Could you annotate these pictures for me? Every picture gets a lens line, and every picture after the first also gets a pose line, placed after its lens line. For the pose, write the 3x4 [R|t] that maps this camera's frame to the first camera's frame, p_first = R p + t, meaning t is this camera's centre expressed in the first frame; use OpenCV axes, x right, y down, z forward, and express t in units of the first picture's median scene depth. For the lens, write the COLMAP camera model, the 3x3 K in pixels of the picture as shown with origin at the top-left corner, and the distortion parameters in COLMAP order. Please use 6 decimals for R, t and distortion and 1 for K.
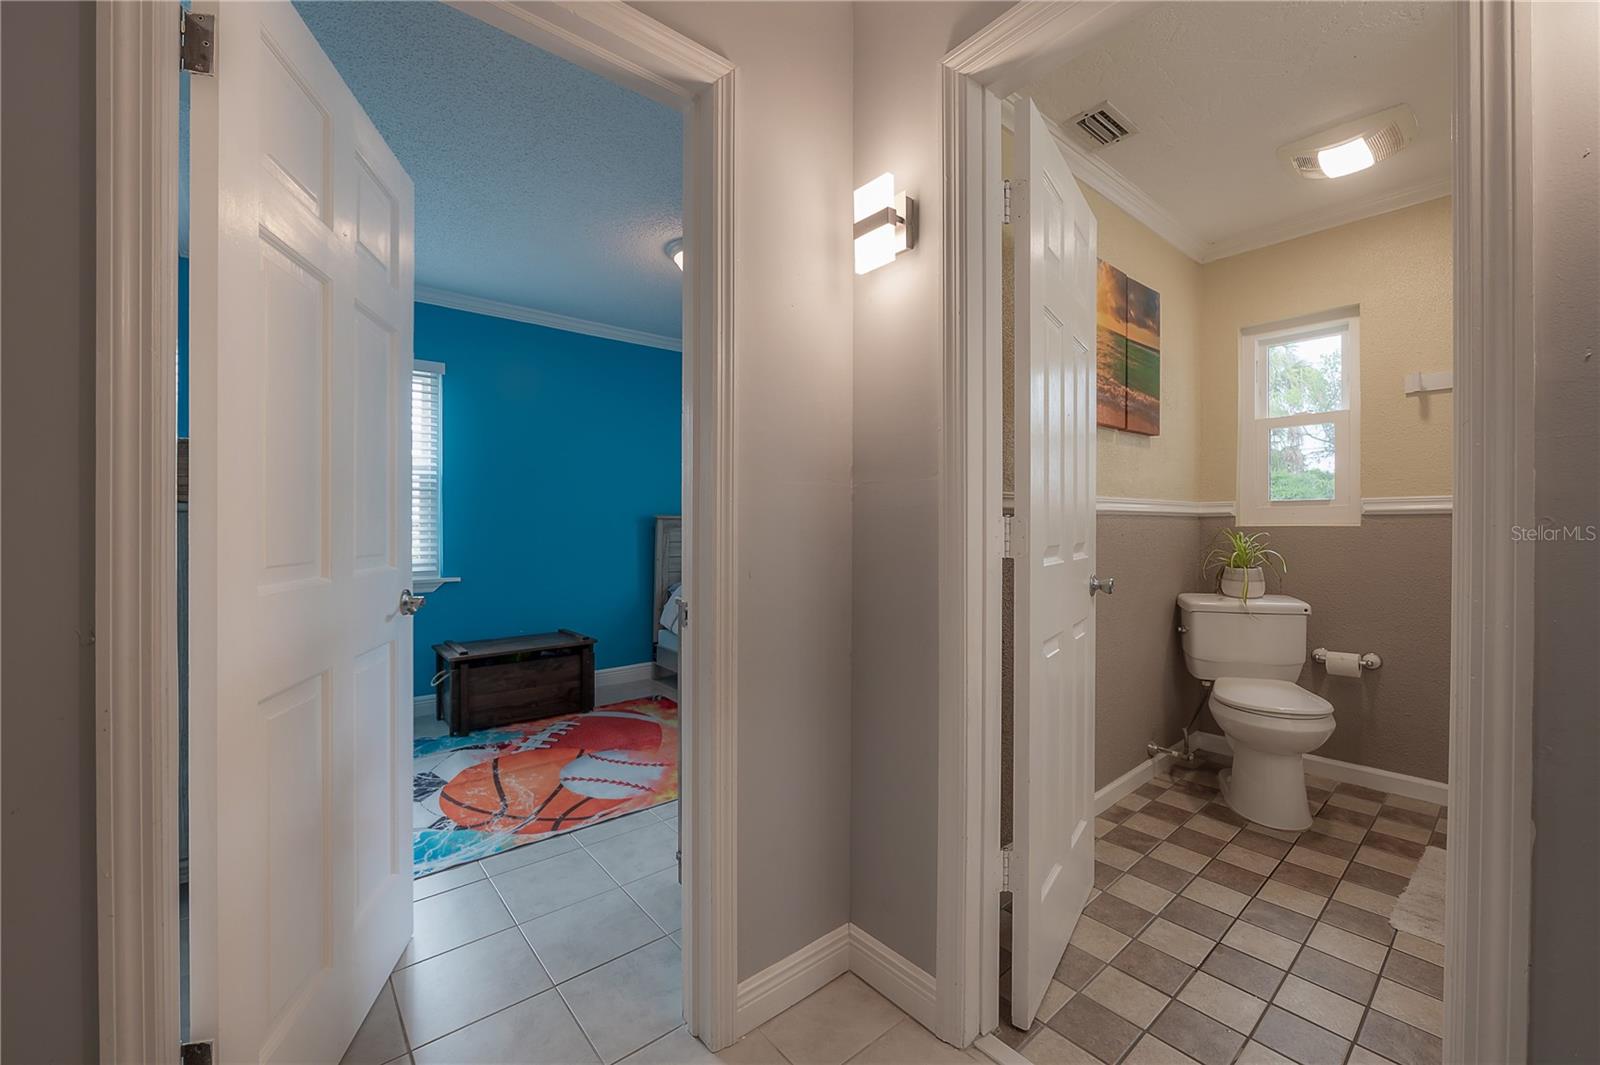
lens RADIAL K [[646.6, 0, 798.4], [0, 646.6, 527.6], [0, 0, 1]] dist [-0.003569, -0.000982]
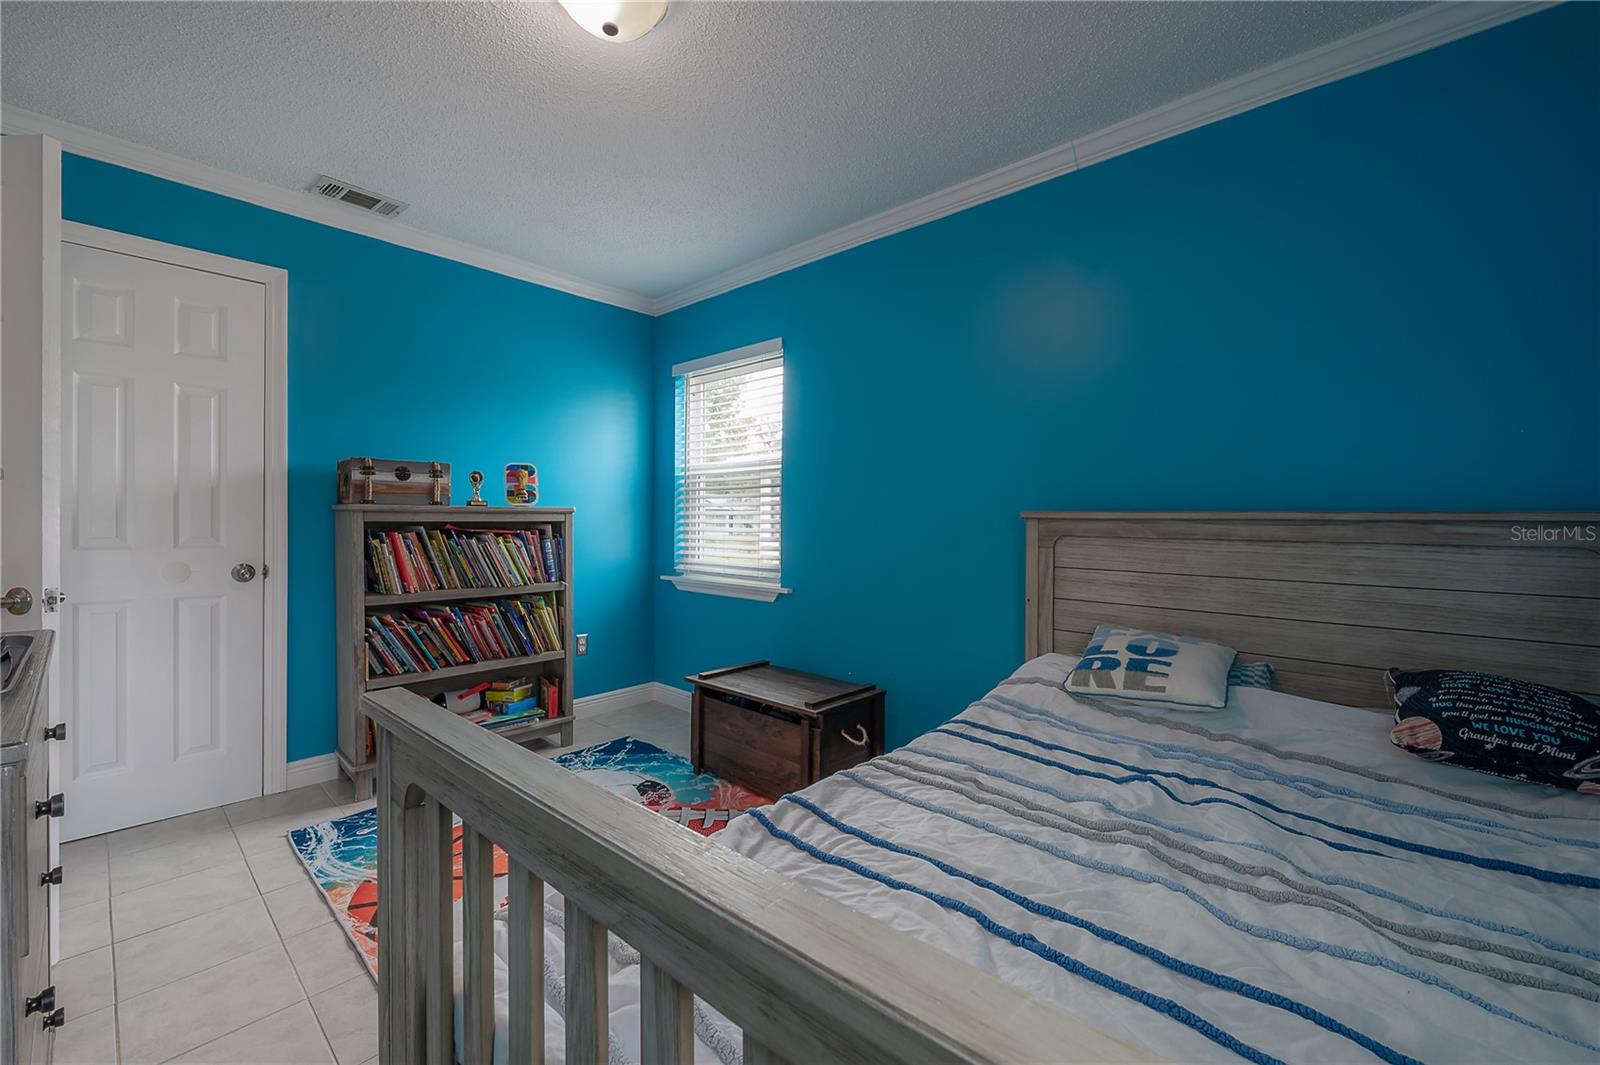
lens RADIAL K [[646.6, 0, 795.5], [0, 646.6, 526.3], [0, 0, 1]] dist [-0.003569, -0.000982]
pose [[0.143525, 0.012461, -0.989568, 0.339743], [-0.013845, 0.999848, 0.010582, -0.014642], [0.989550, 0.012182, 0.143675, 0.993687]]
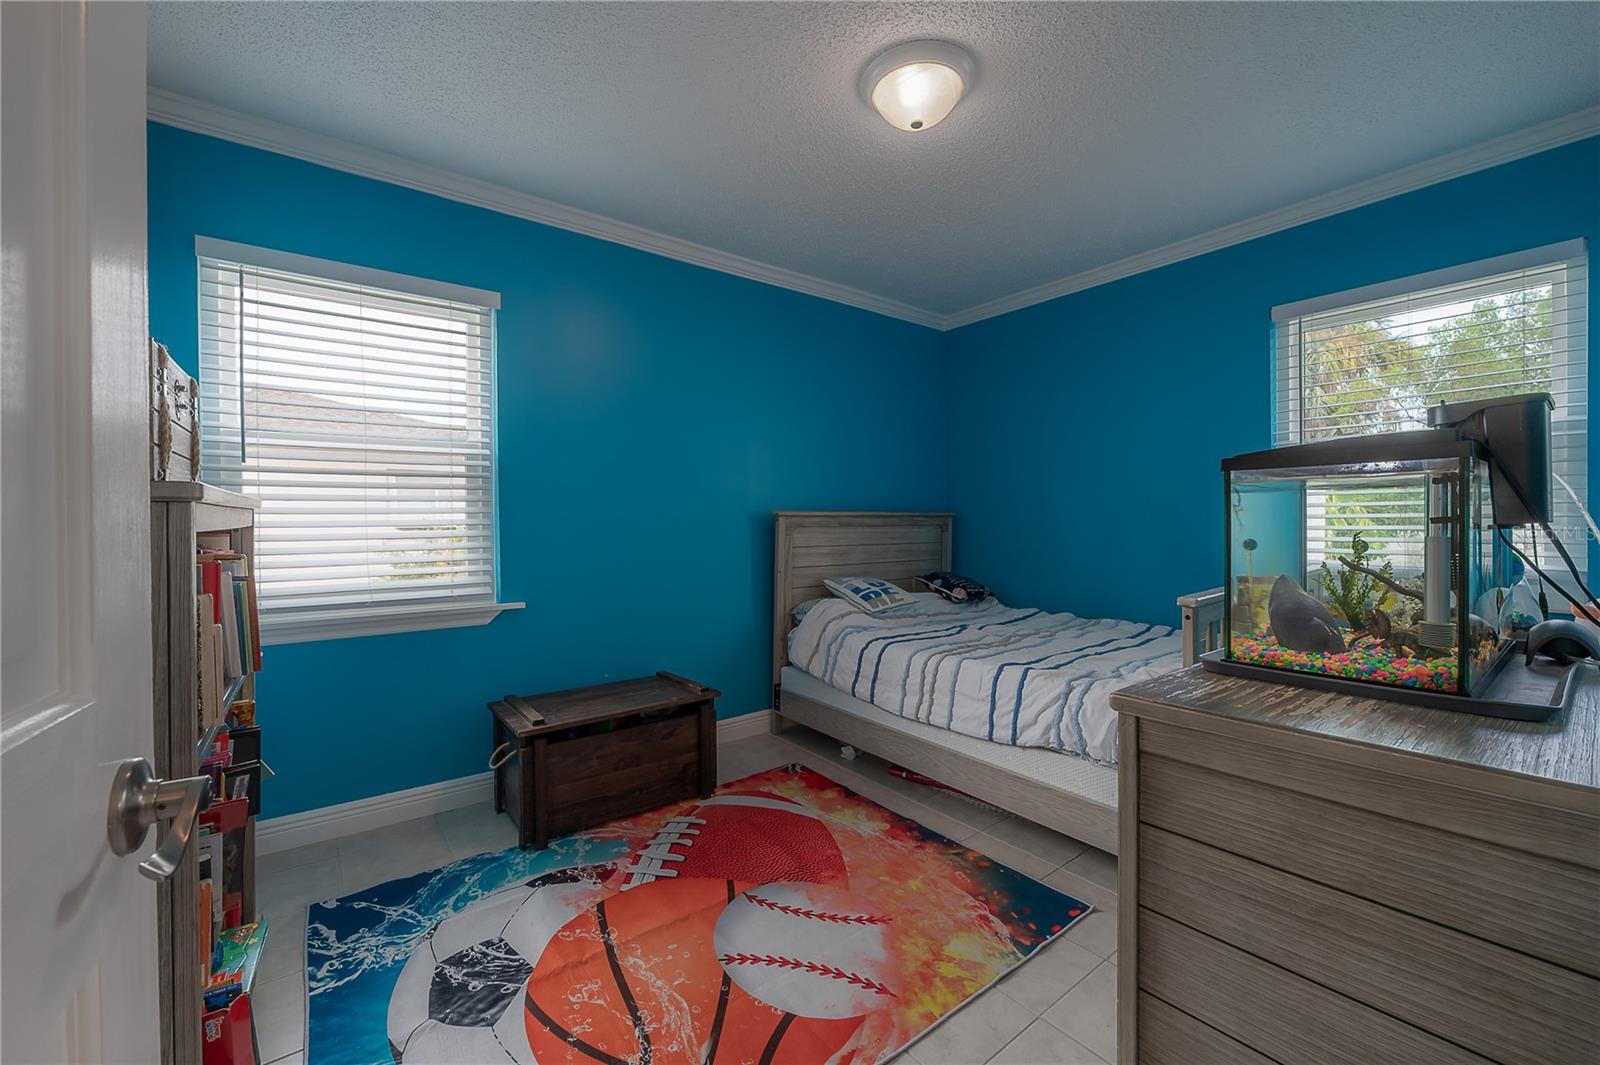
lens RADIAL K [[646.6, 0, 785.2], [0, 646.6, 530.7], [0, 0, 1]] dist [-0.003569, -0.000982]
pose [[0.998925, -0.009910, -0.045276, -0.234965], [0.010134, 0.999938, 0.004719, -0.000488], [0.045227, -0.005173, 0.998963, 0.354448]]
